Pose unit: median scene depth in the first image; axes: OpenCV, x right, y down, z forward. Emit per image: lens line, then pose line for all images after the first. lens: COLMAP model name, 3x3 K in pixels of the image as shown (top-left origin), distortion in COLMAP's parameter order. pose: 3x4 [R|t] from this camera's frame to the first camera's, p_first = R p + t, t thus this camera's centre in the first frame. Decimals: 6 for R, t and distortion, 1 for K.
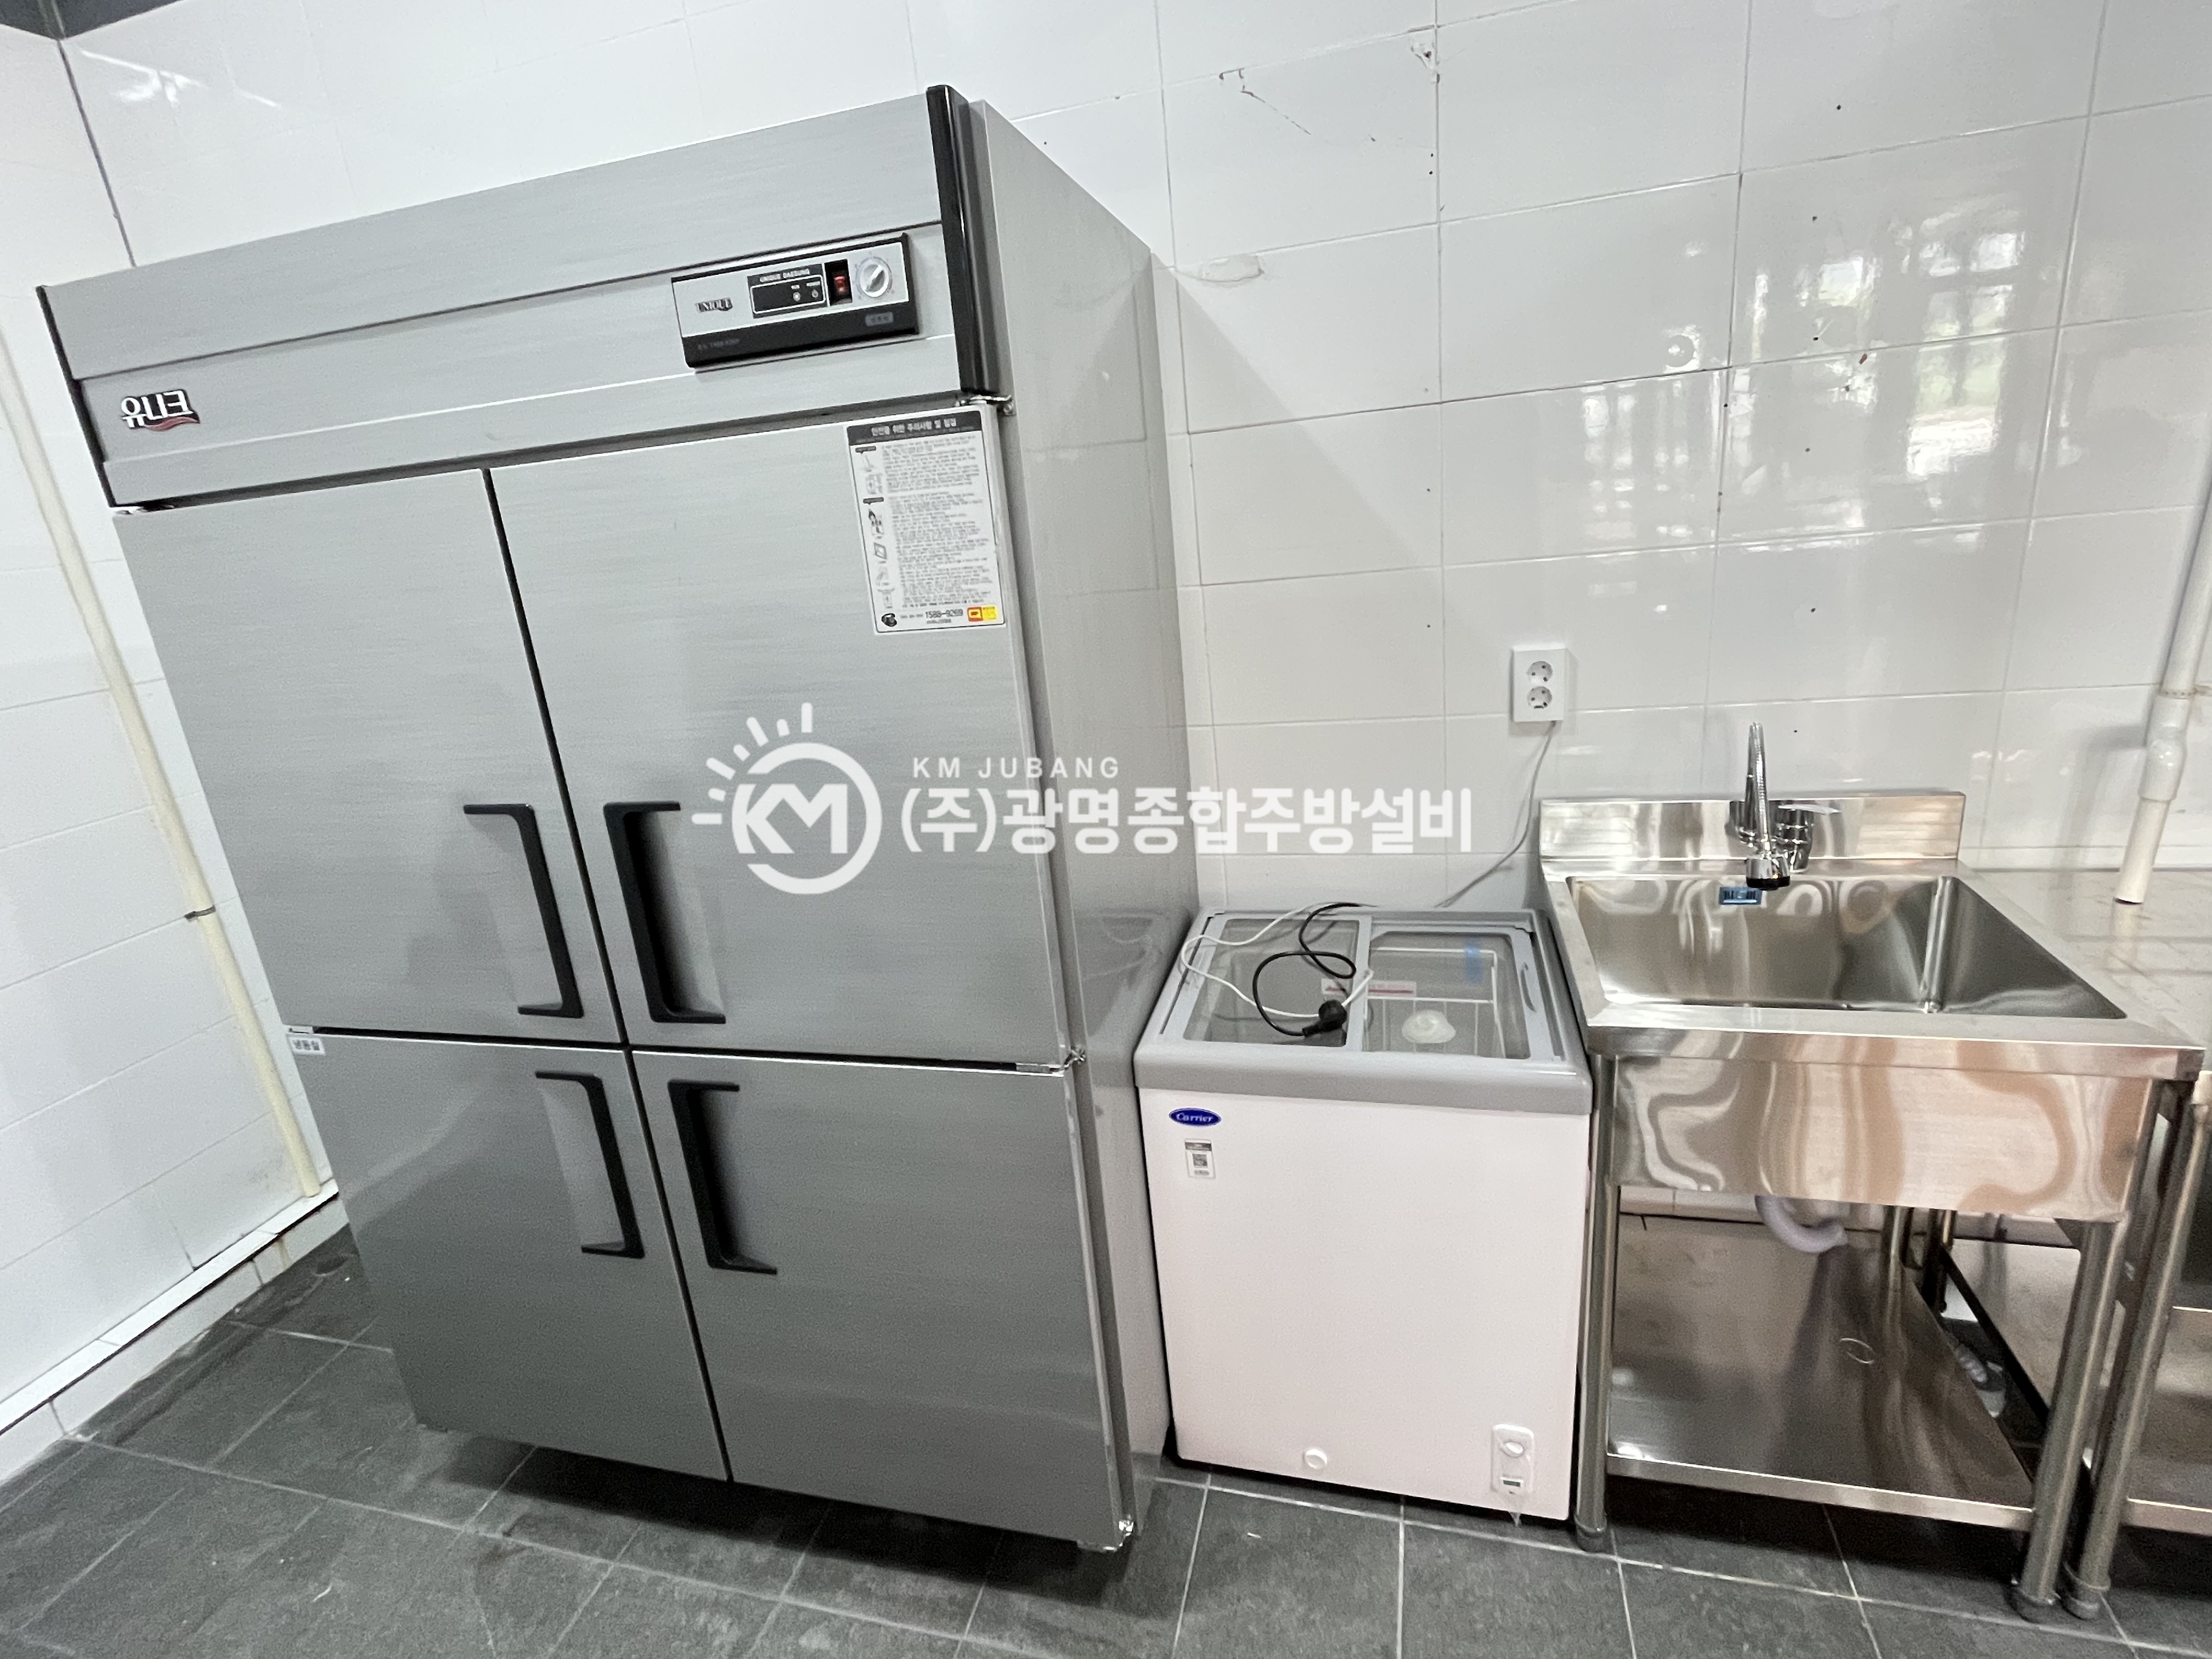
lens RADIAL K [[1097.3, 0, 1106.0], [0, 1097.3, 829.5], [0, 0, 1]] dist [0.001651, -0.000118]
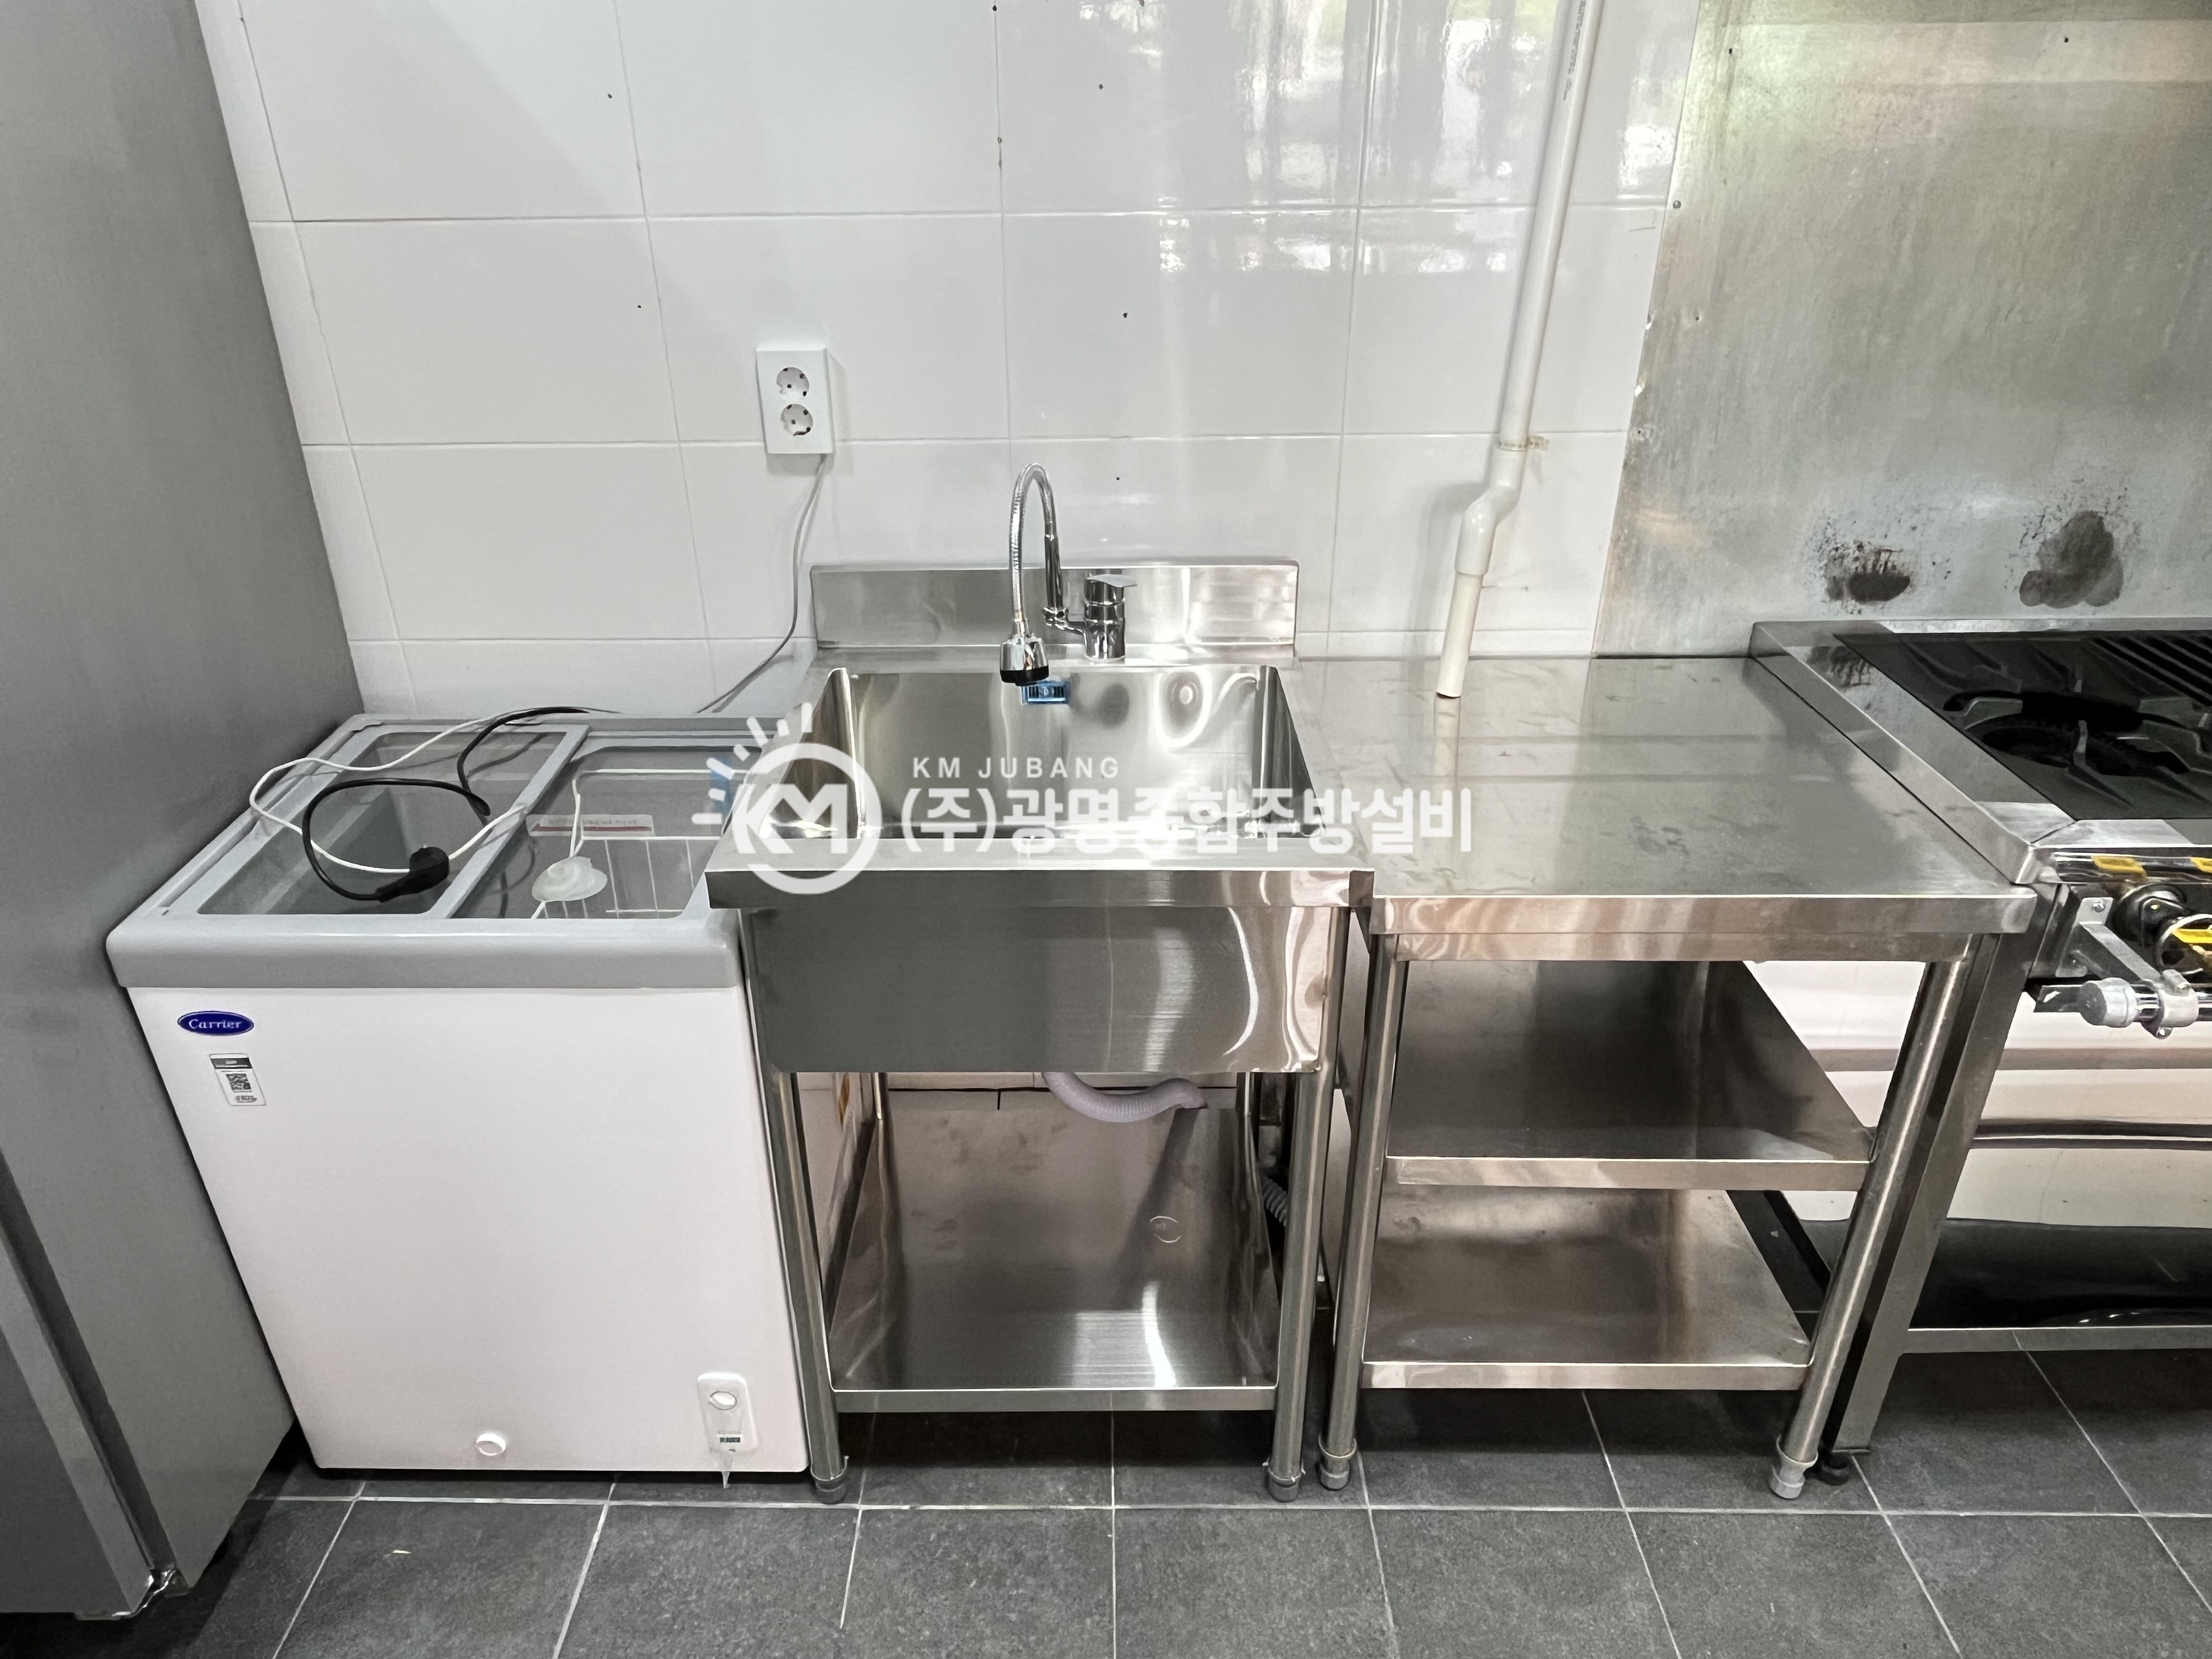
lens RADIAL K [[1422.5, 0, 1106.0], [0, 1422.5, 829.5], [0, 0, 1]] dist [-0.004166, 0.001632]
pose [[0.960989, -0.035812, 0.274259, 0.370192], [-0.006816, 0.988215, 0.152921, 0.002024], [-0.276503, -0.148825, 0.949419, 0.018120]]
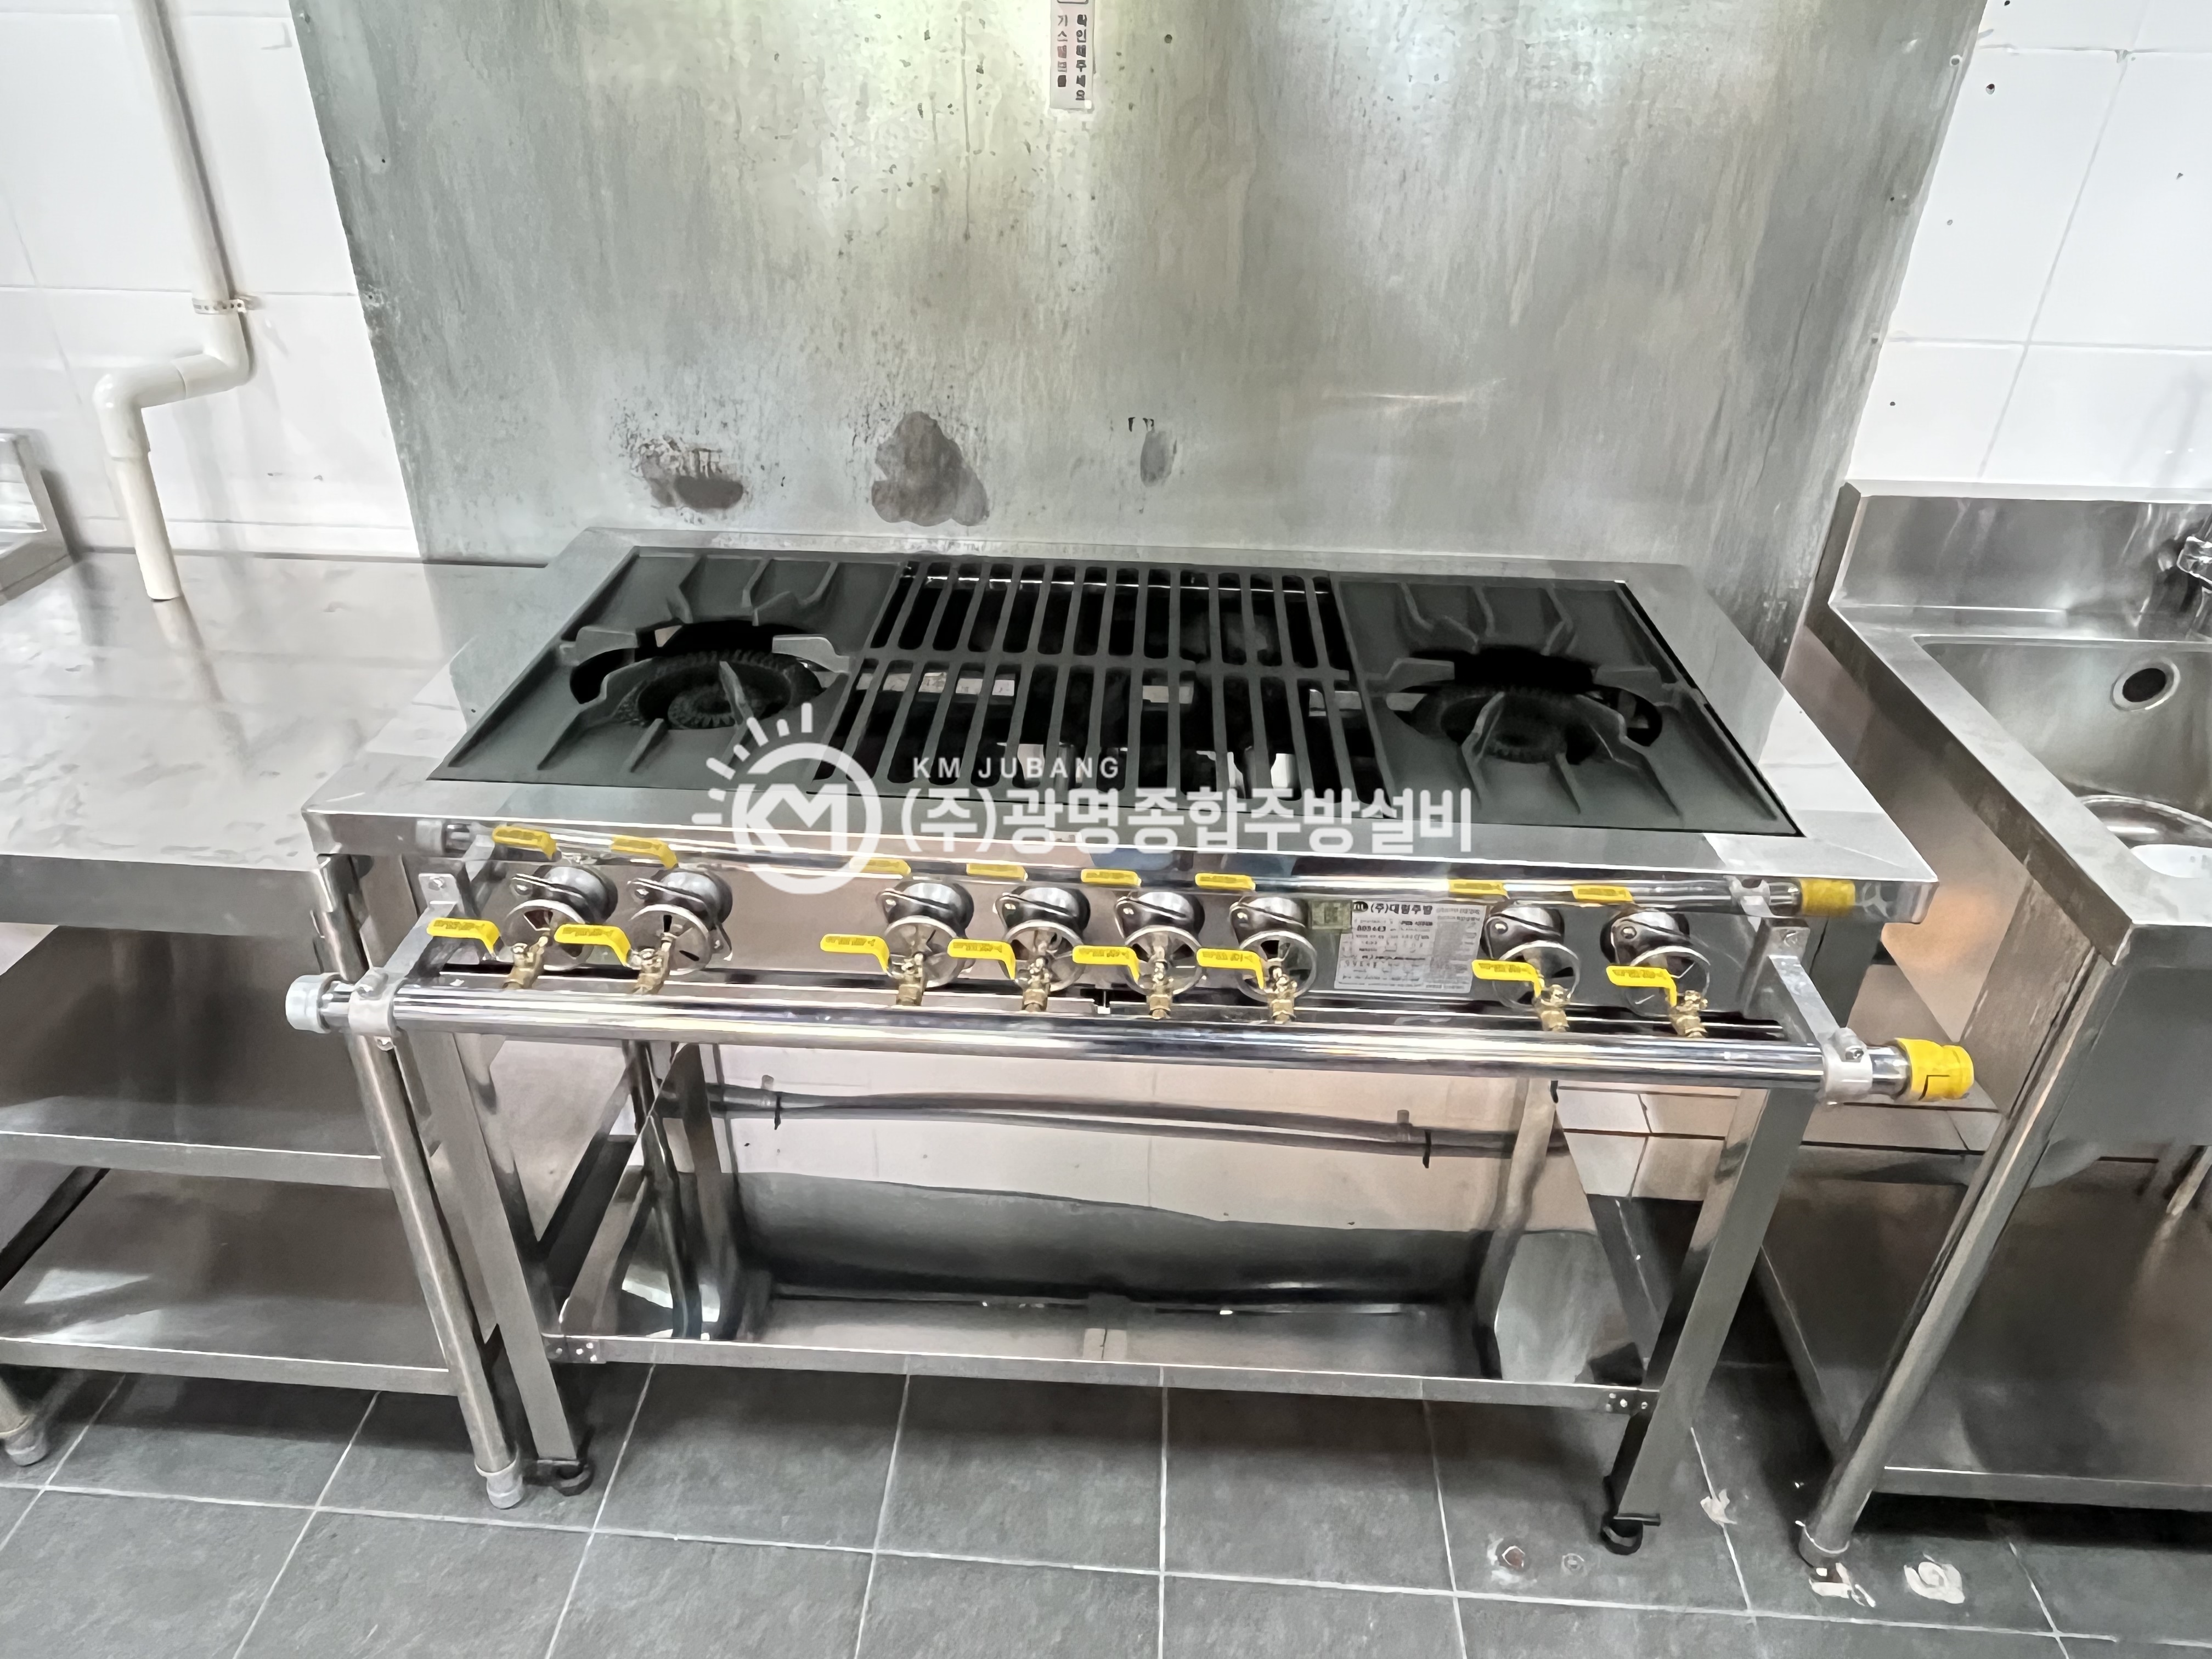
lens RADIAL K [[1398.0, 0, 1106.0], [0, 1398.0, 829.5], [0, 0, 1]] dist [0.005791, 0.001991]
pose [[0.970422, 0.009052, 0.241245, 1.286018], [-0.050146, 0.985059, 0.164753, 0.036725], [-0.236149, -0.171977, 0.956377, -0.097330]]
